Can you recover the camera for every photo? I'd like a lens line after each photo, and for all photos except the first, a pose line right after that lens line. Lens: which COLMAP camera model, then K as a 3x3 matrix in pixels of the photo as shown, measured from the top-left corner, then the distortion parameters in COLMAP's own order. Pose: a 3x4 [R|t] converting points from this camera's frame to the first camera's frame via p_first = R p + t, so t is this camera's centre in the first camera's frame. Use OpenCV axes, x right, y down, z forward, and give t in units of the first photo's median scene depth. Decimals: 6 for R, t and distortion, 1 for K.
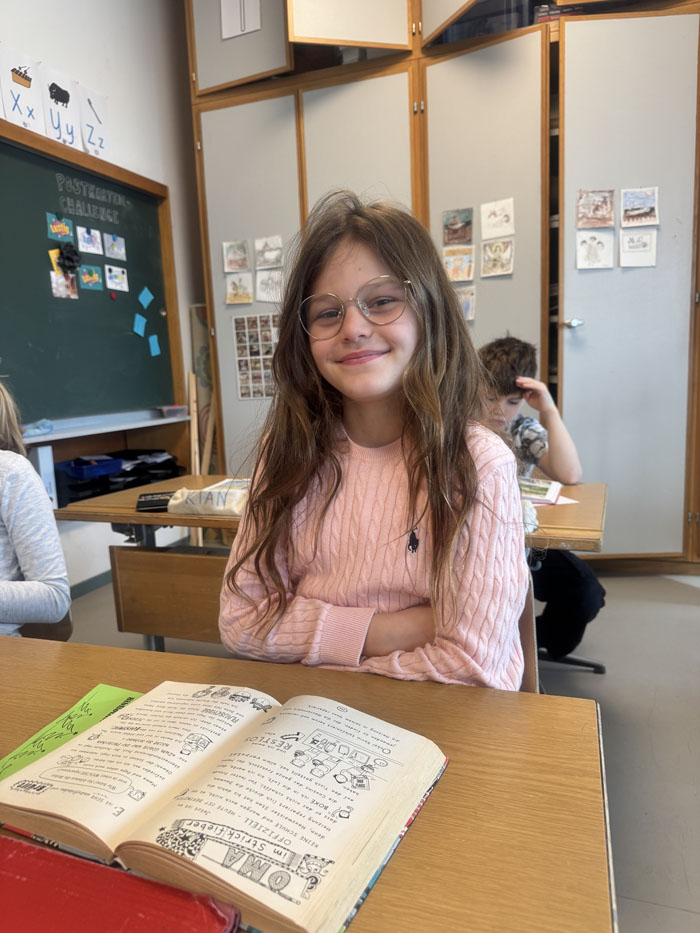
lens RADIAL K [[695.2, 0, 355.6], [0, 695.2, 479.5], [0, 0, 1]] dist [0.002187, 0.001438]
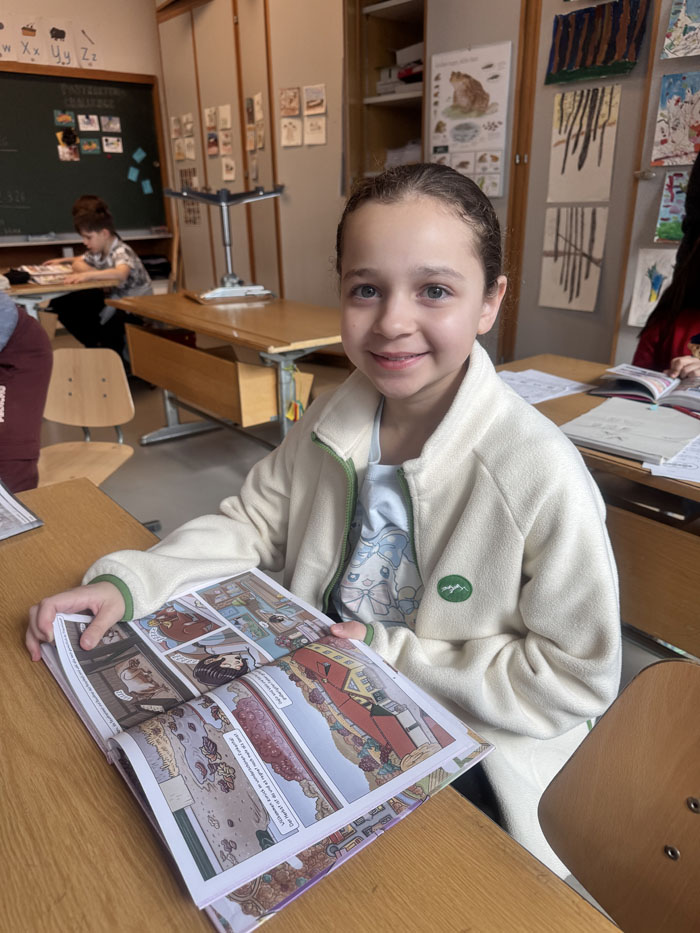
lens RADIAL K [[695.2, 0, 355.6], [0, 695.2, 479.5], [0, 0, 1]] dist [0.002187, 0.001438]
pose [[0.859725, 0.220325, -0.460791, 1.171281], [-0.097911, 0.956536, 0.274686, -0.041483], [0.501284, -0.191038, 0.843931, -0.277938]]
